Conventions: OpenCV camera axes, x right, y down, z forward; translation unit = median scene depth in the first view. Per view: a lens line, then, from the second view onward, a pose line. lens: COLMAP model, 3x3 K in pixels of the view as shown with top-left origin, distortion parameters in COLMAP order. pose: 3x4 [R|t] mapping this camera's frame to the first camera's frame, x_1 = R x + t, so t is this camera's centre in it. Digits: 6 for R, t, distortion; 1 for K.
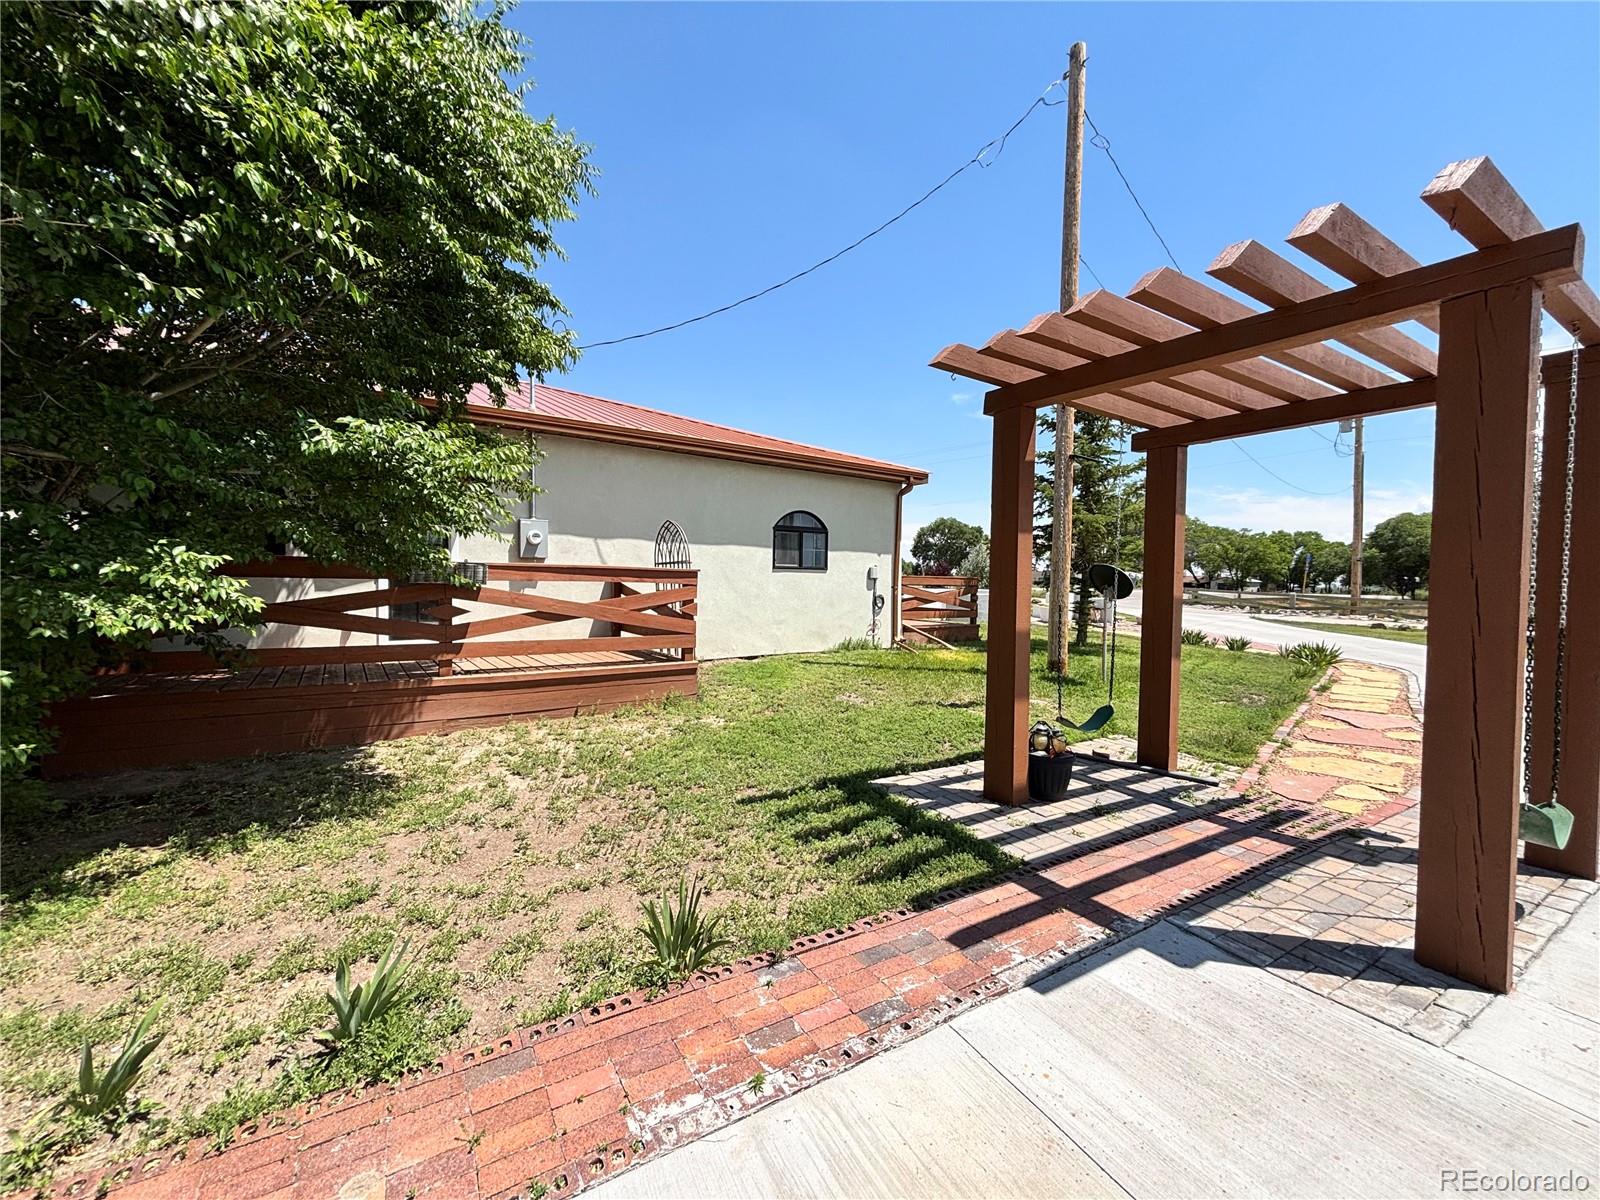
lens RADIAL K [[642.8, 0, 794.4], [0, 642.8, 594.4], [0, 0, 1]] dist [-0.004384, 0.001159]
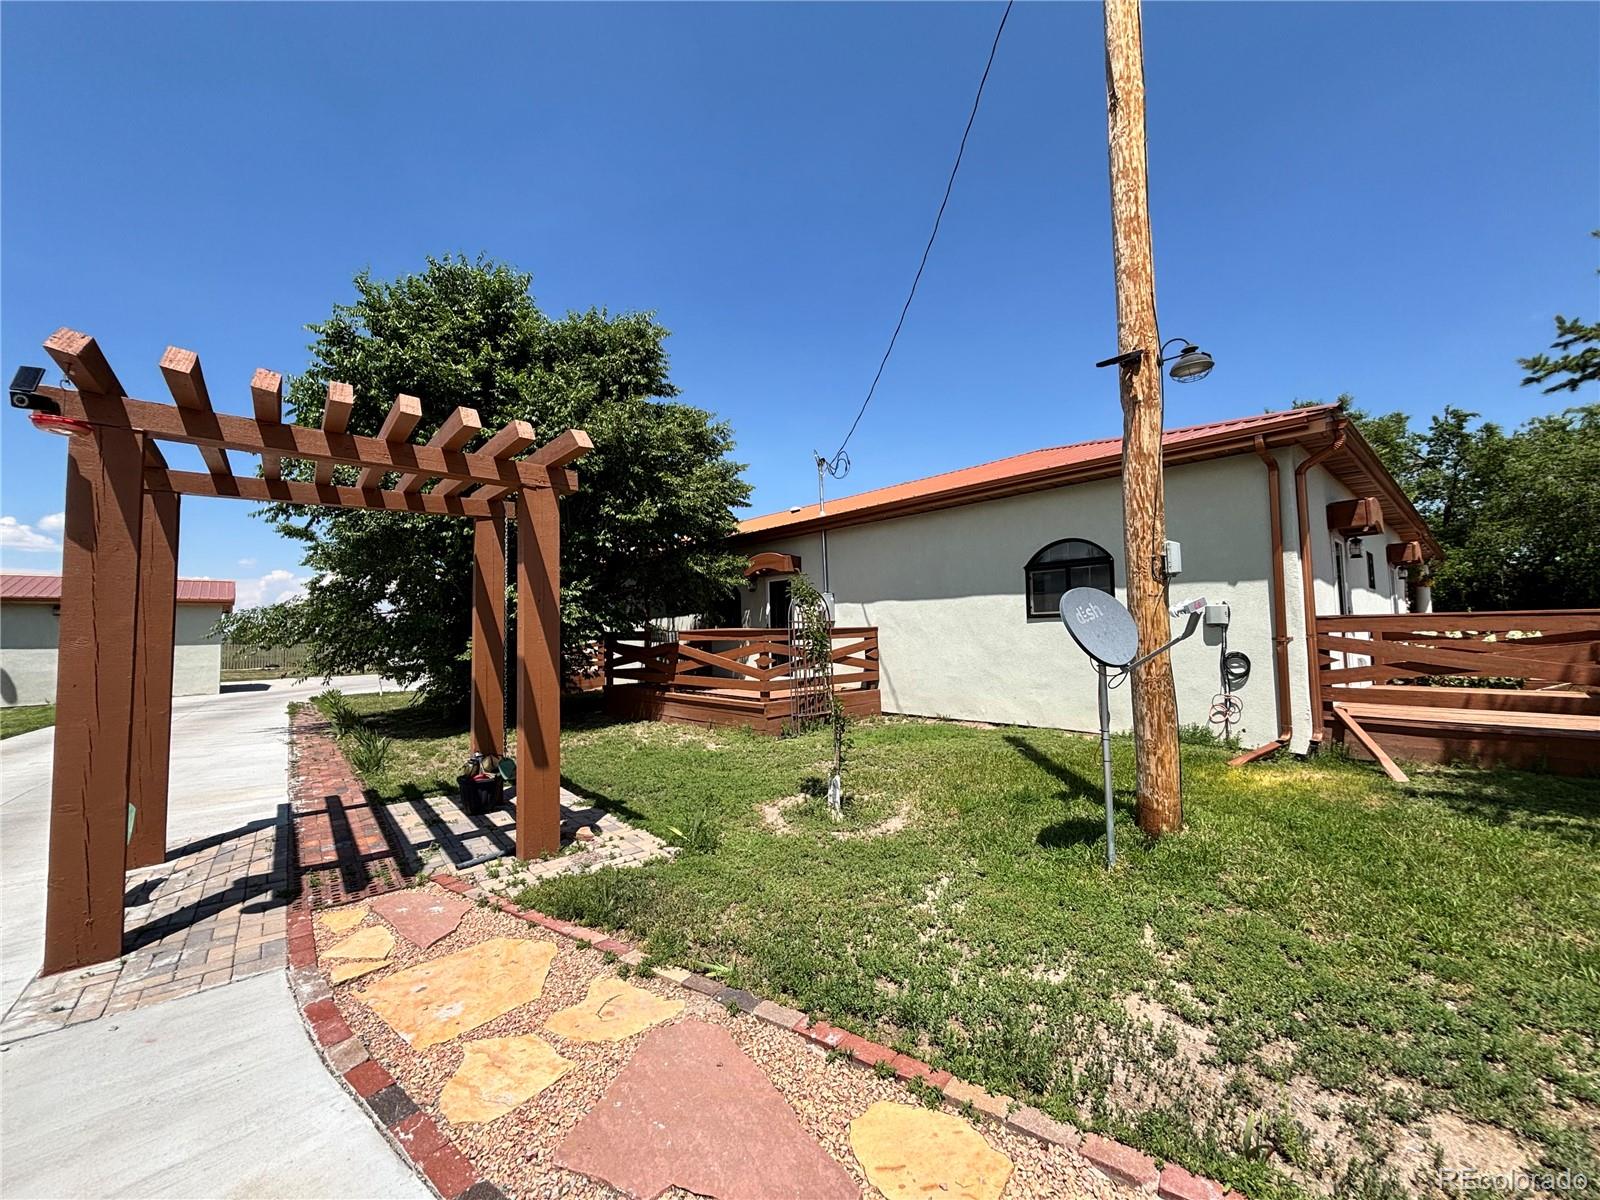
lens RADIAL K [[642.8, 0, 794.4], [0, 642.8, 595.2], [0, 0, 1]] dist [-0.004384, 0.001159]
pose [[0.135135, -0.076777, -0.987848, 1.709191], [-0.003098, 0.996956, -0.077908, -0.013391], [0.990822, 0.013588, 0.134486, 1.403988]]
